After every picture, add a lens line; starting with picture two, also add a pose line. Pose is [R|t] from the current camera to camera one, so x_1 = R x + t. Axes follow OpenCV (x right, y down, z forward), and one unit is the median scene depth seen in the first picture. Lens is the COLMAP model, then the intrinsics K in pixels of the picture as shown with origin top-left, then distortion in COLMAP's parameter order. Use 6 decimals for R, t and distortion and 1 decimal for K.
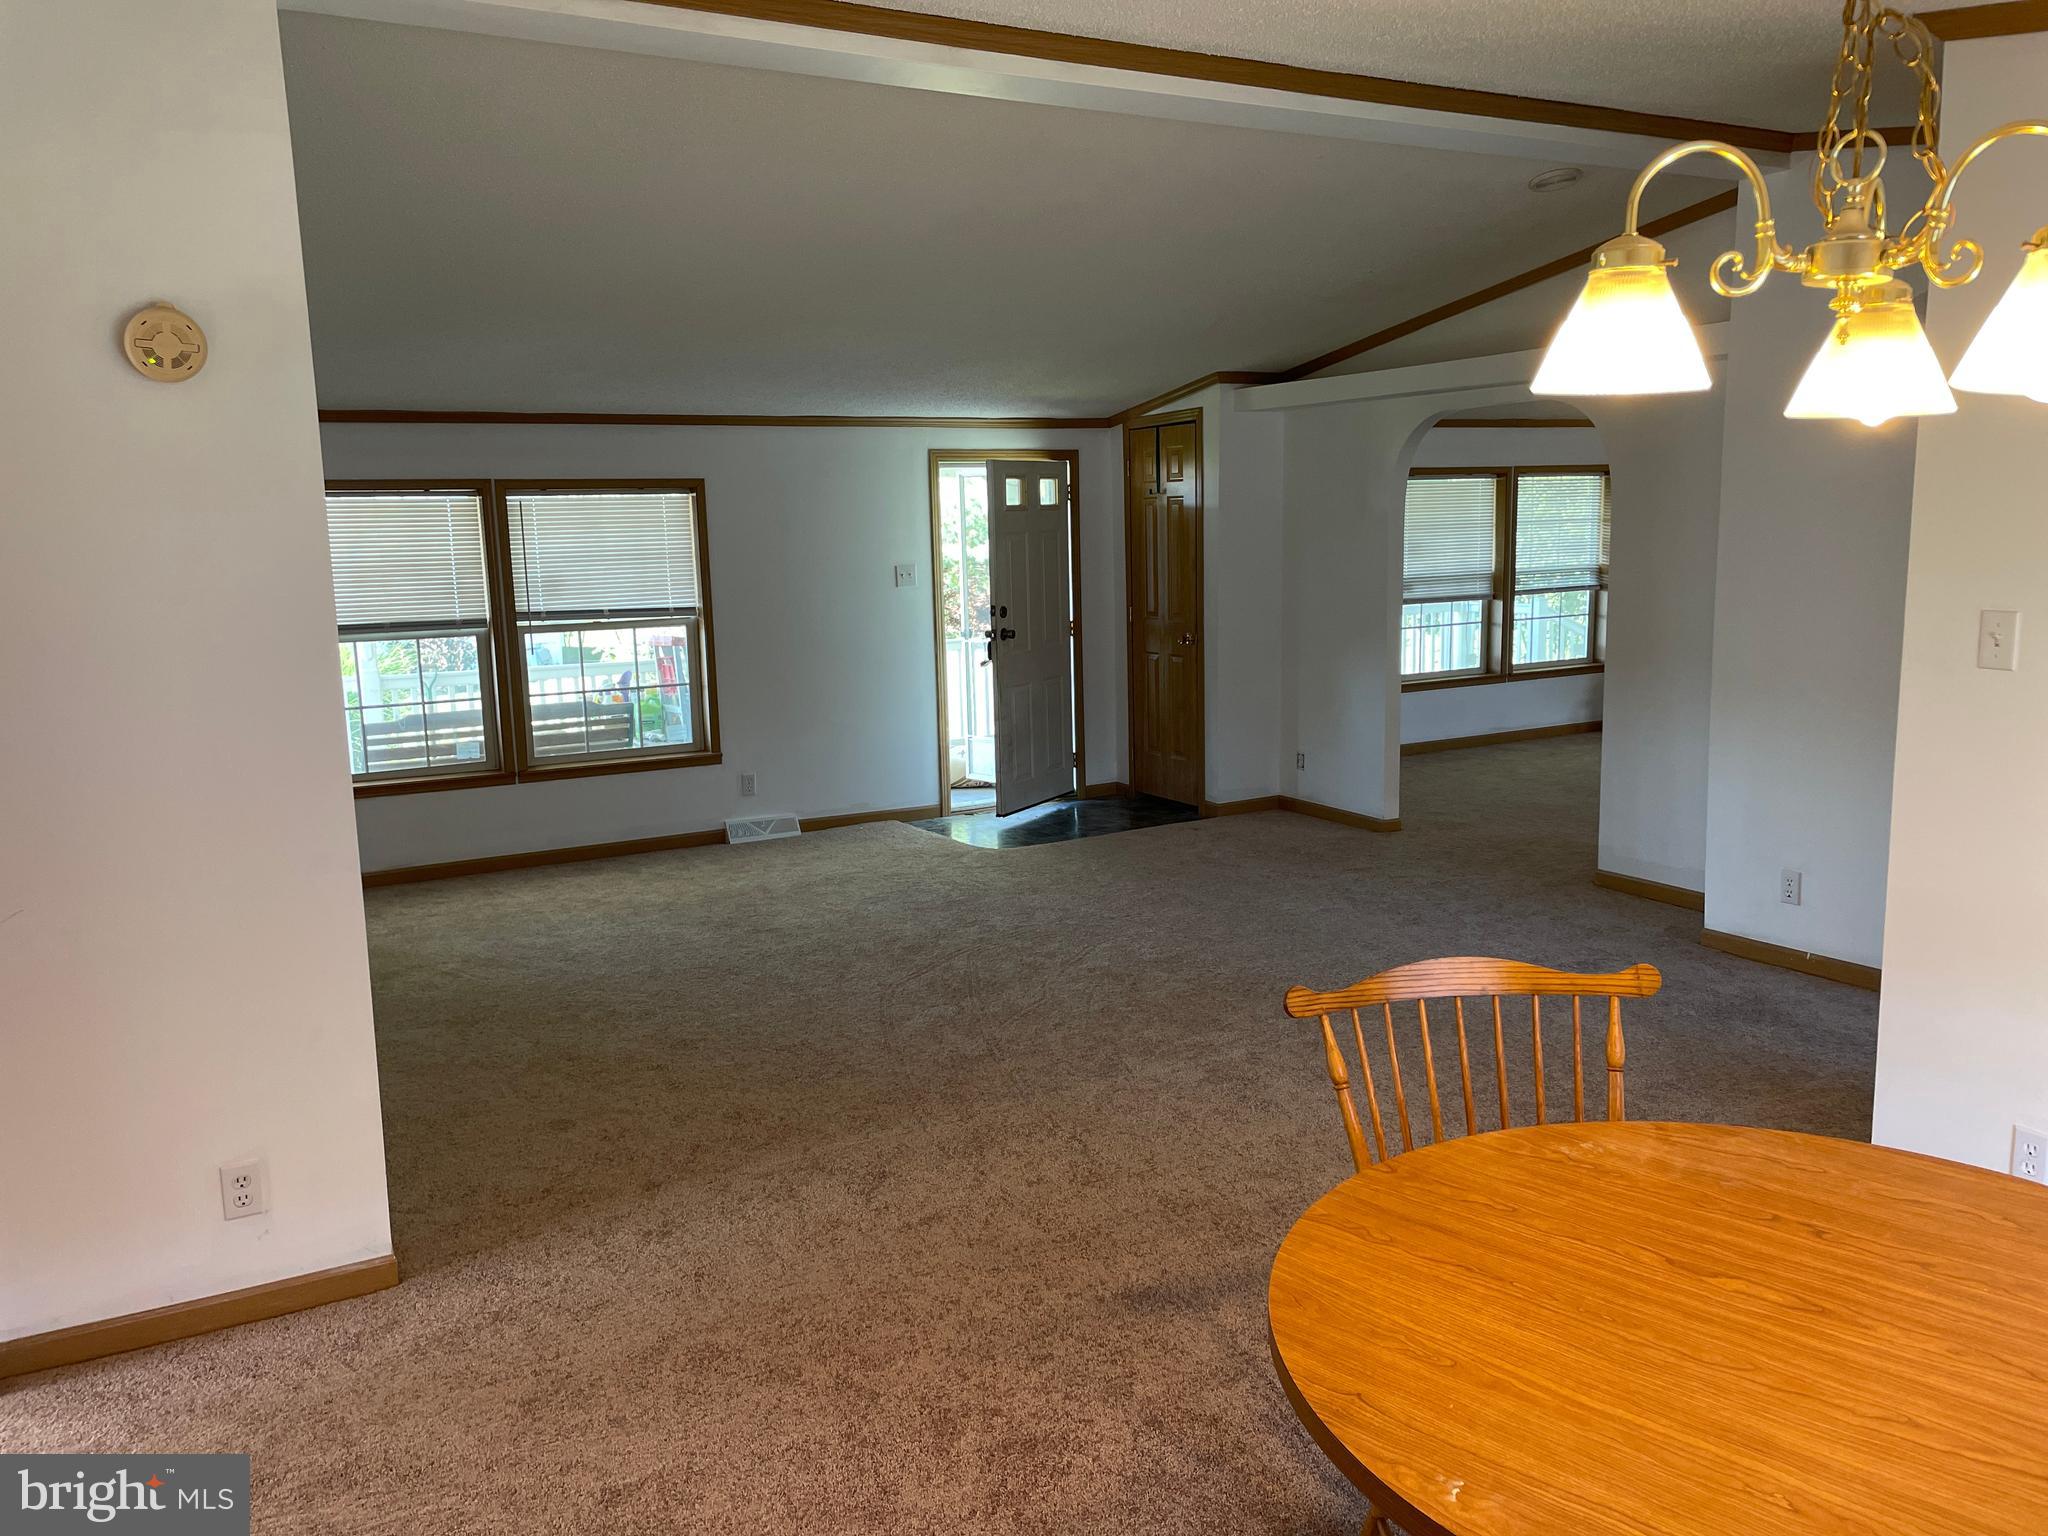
lens RADIAL K [[1545.6, 0, 1017.4], [0, 1545.6, 771.7], [0, 0, 1]] dist [0.052887, -0.082532]
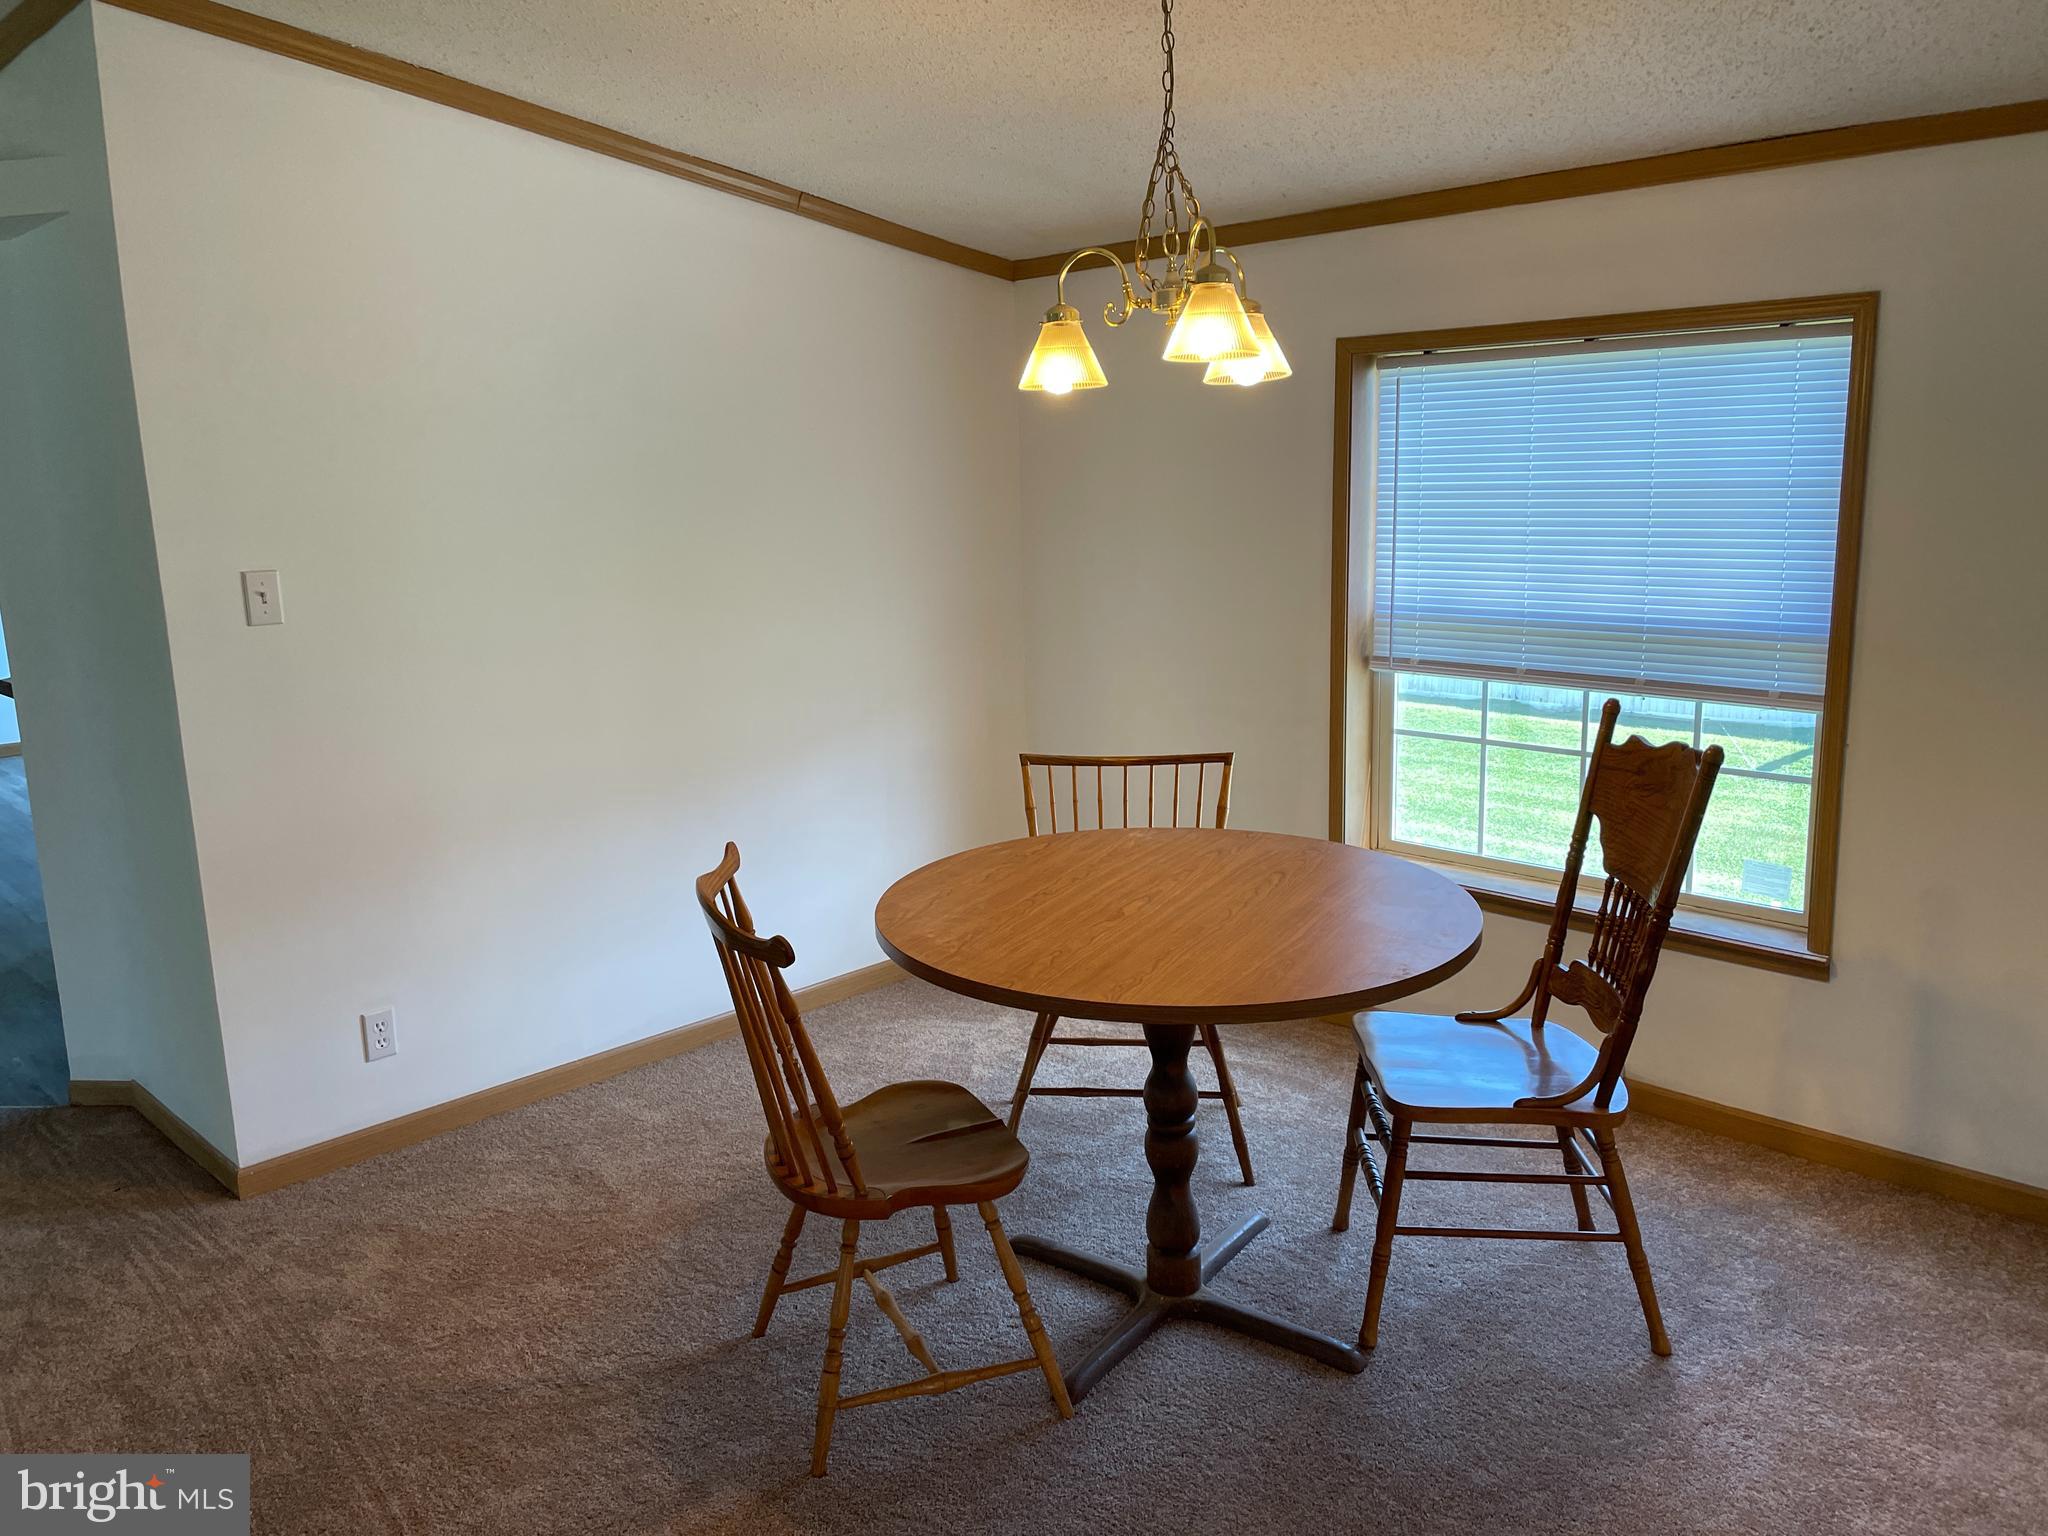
lens RADIAL K [[1545.6, 0, 1024.1], [0, 1545.6, 752.7], [0, 0, 1]] dist [0.052887, -0.082532]
pose [[-0.274357, -0.160153, 0.948198, -0.988769], [0.192348, 0.956968, 0.217290, -0.200359], [-0.942194, 0.241999, -0.231746, 1.360825]]
